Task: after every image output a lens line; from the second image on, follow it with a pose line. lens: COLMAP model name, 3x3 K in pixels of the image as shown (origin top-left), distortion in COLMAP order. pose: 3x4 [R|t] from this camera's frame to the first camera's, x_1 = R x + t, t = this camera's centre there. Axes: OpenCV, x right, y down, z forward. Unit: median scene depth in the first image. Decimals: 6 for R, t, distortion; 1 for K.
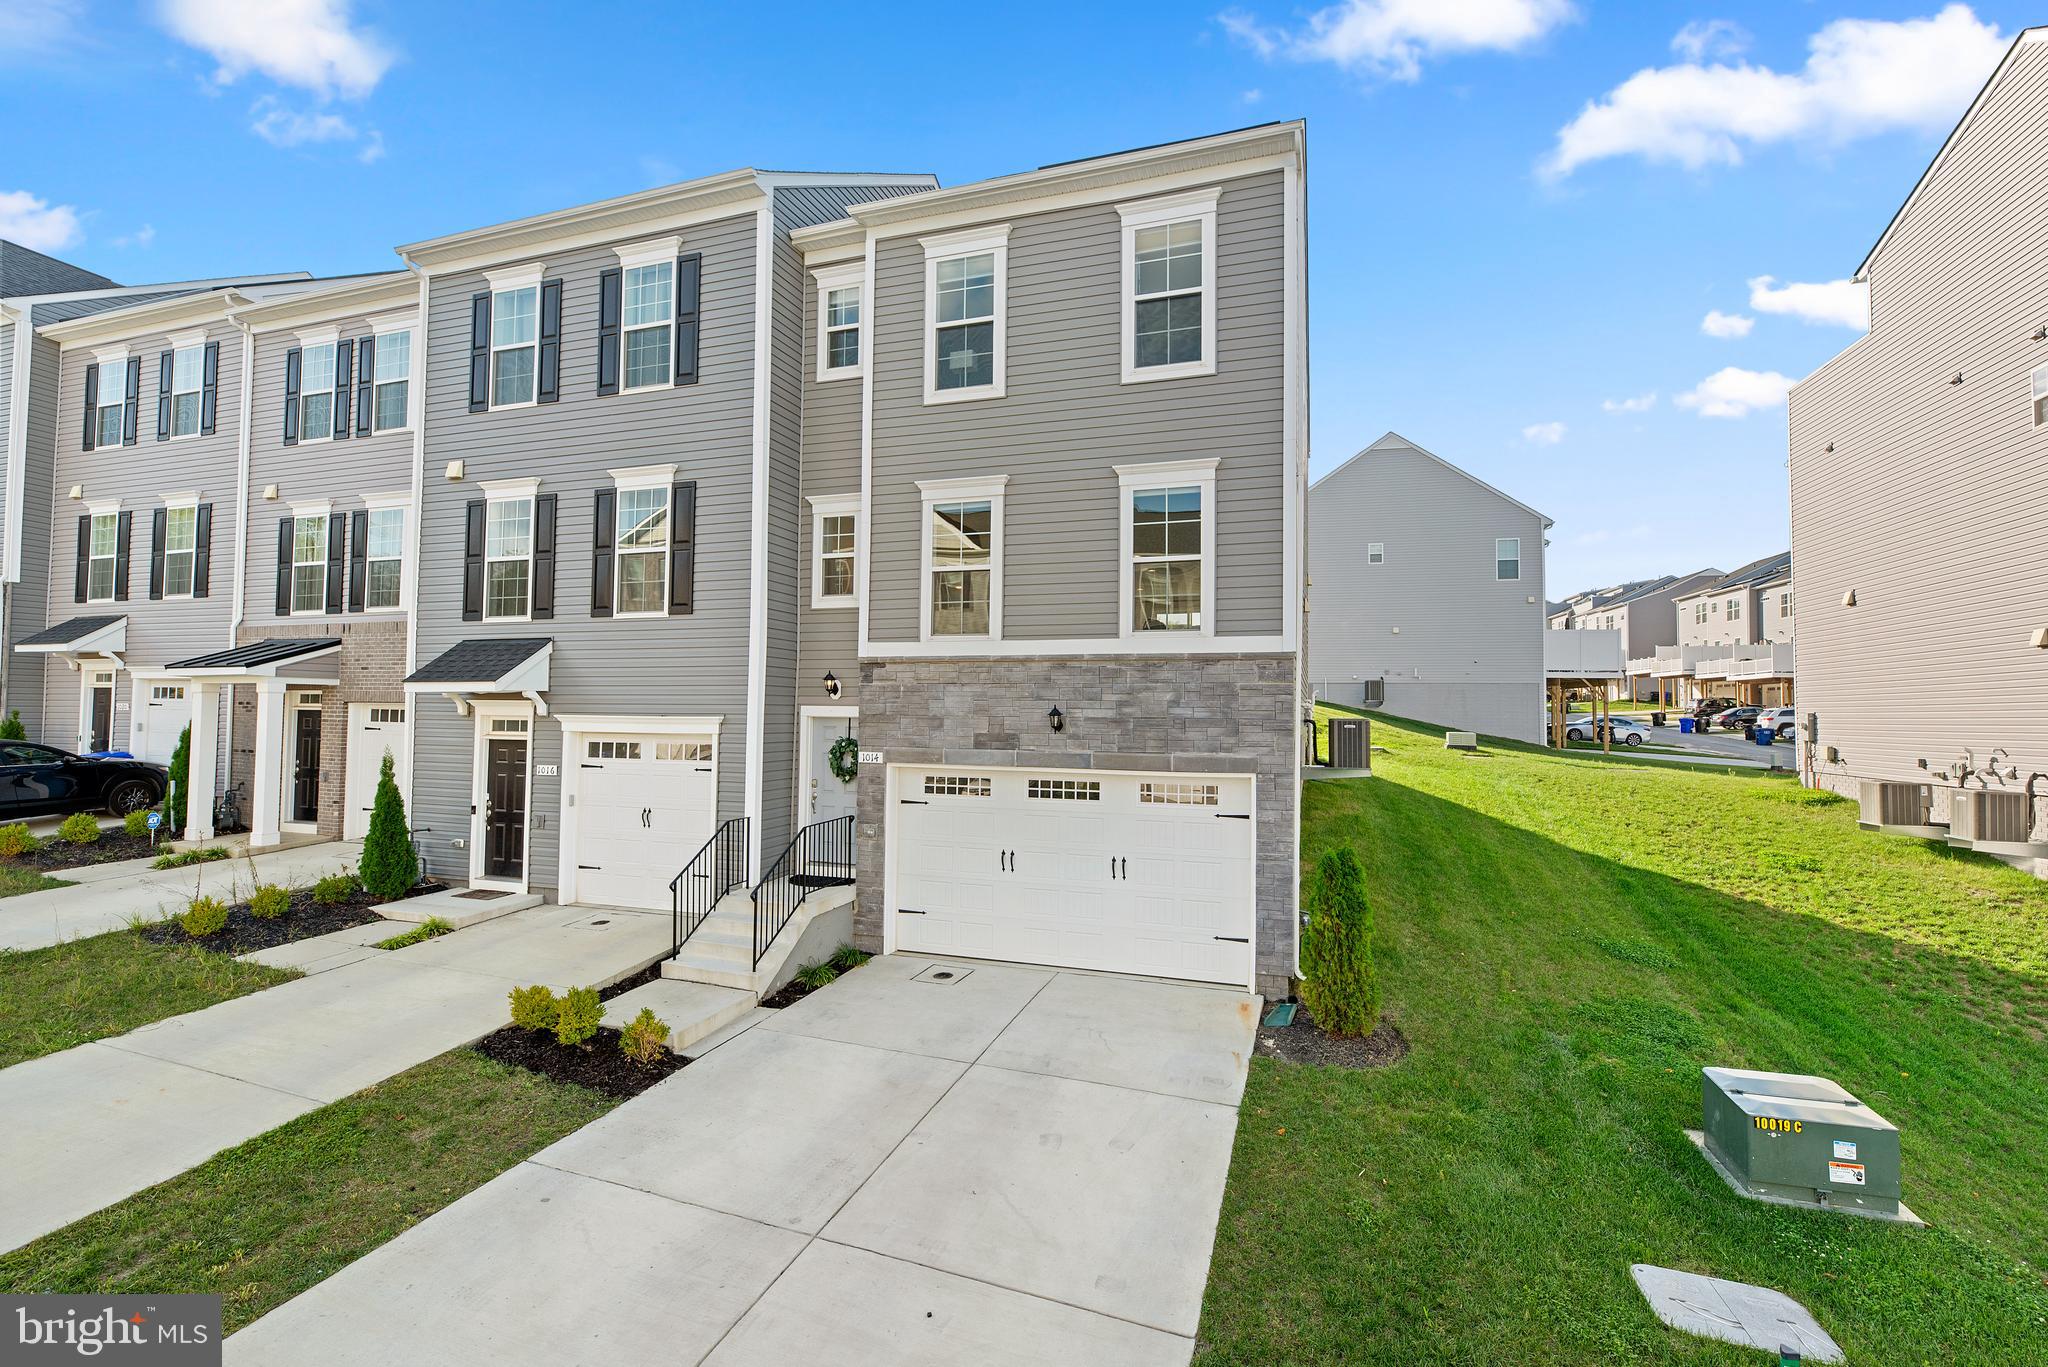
lens RADIAL K [[877.7, 0, 1024.0], [0, 877.7, 683.5], [0, 0, 1]] dist [0.000584, 0.000188]
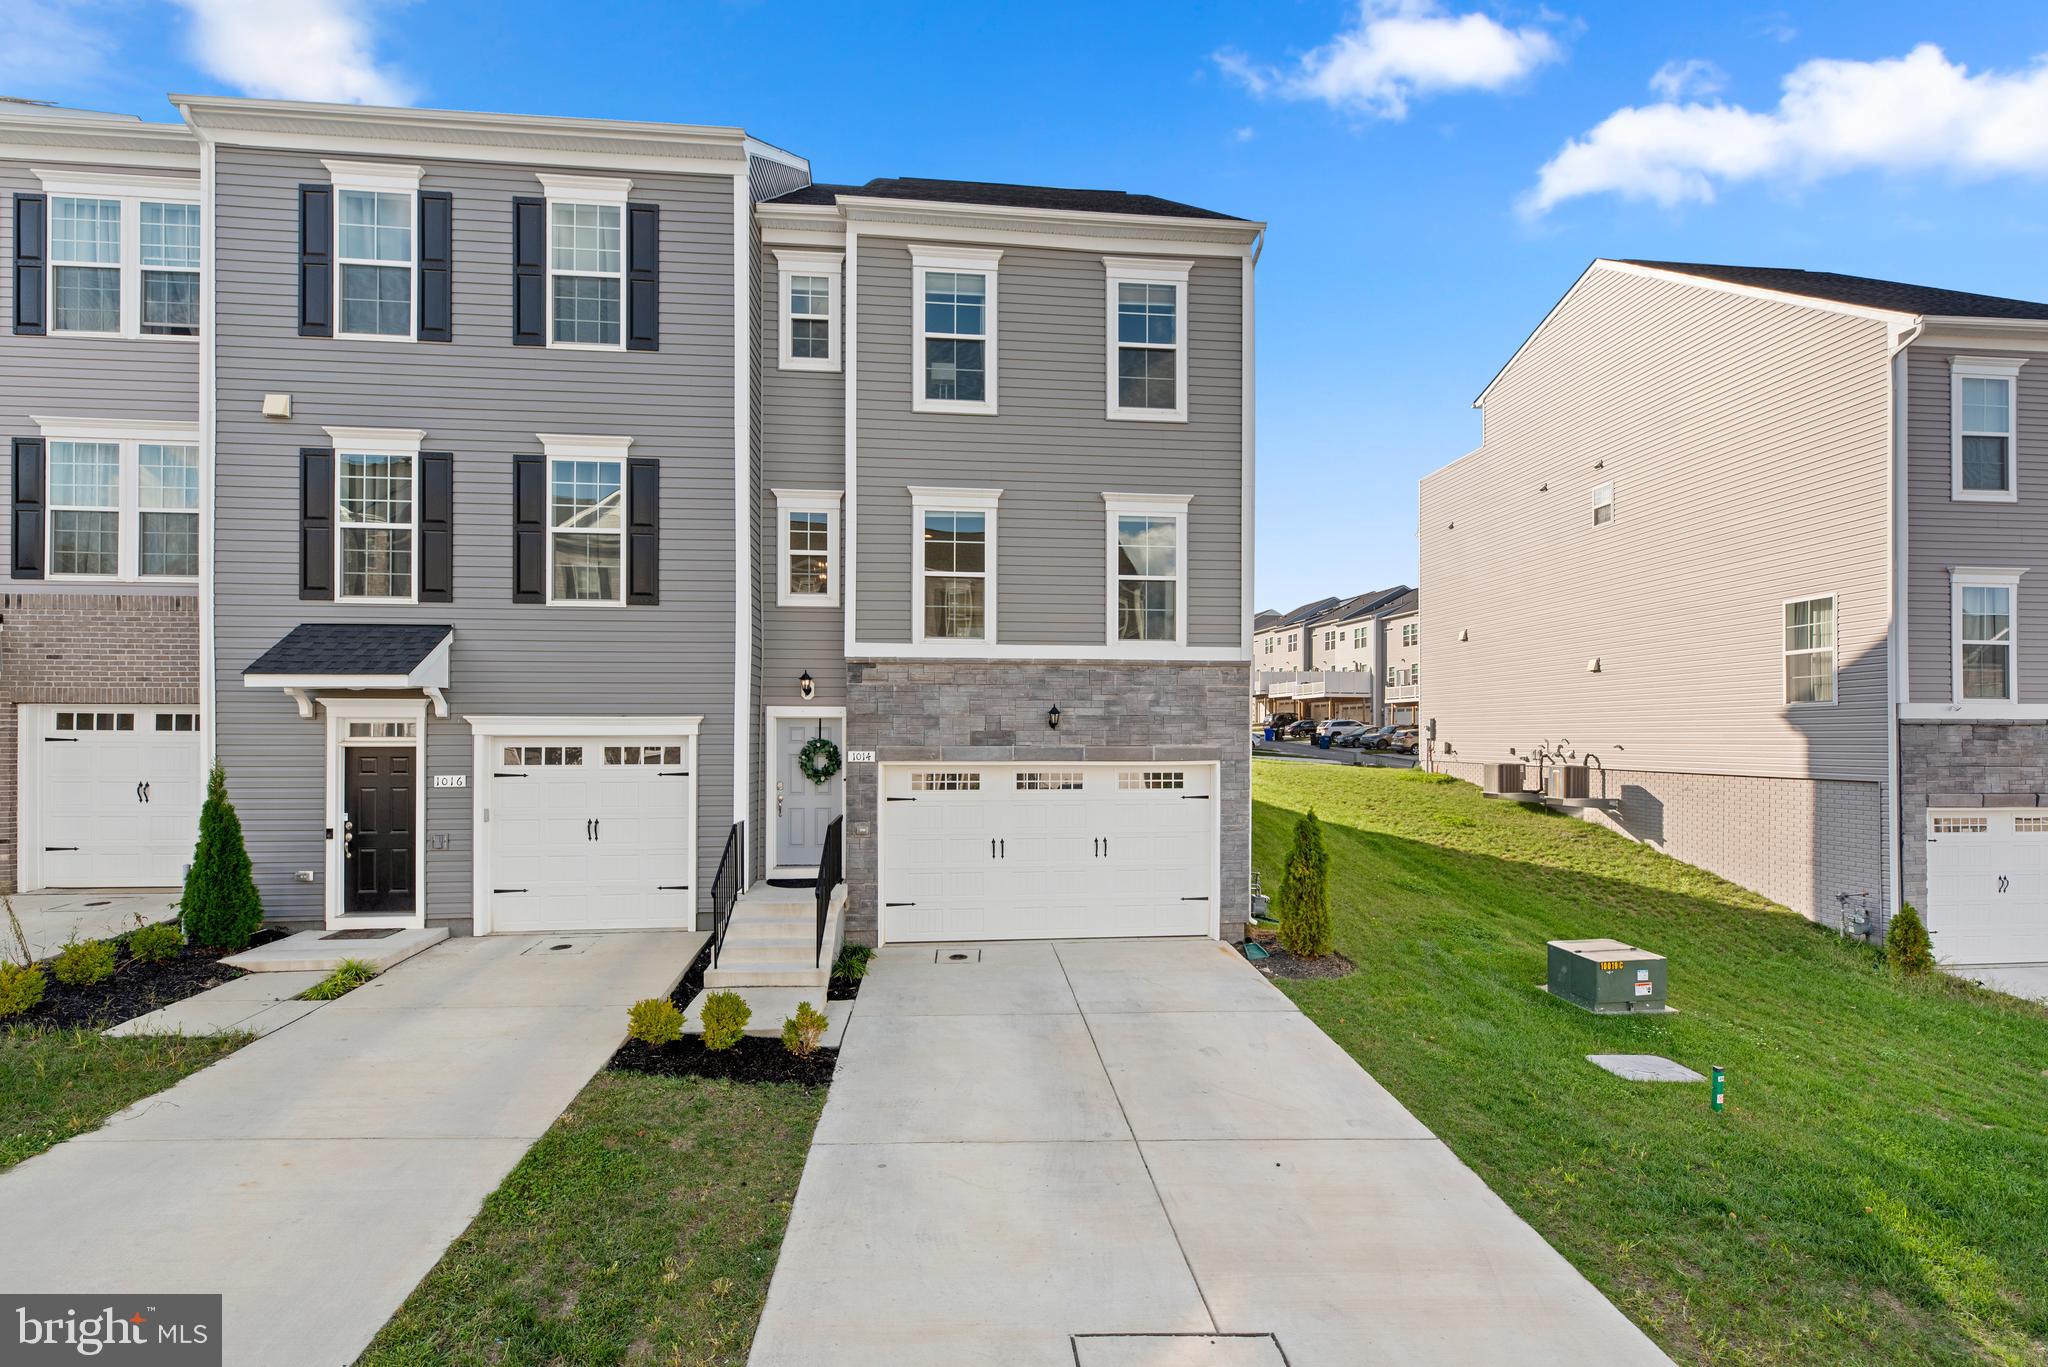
lens RADIAL K [[877.2, 0, 1021.3], [0, 877.2, 732.8], [0, 0, 1]] dist [0.000392, -0.000153]
pose [[0.914430, -0.008194, 0.404660, -0.416412], [-0.006482, 0.999370, 0.034884, 0.020563], [-0.404691, -0.034522, 0.913801, 0.002342]]
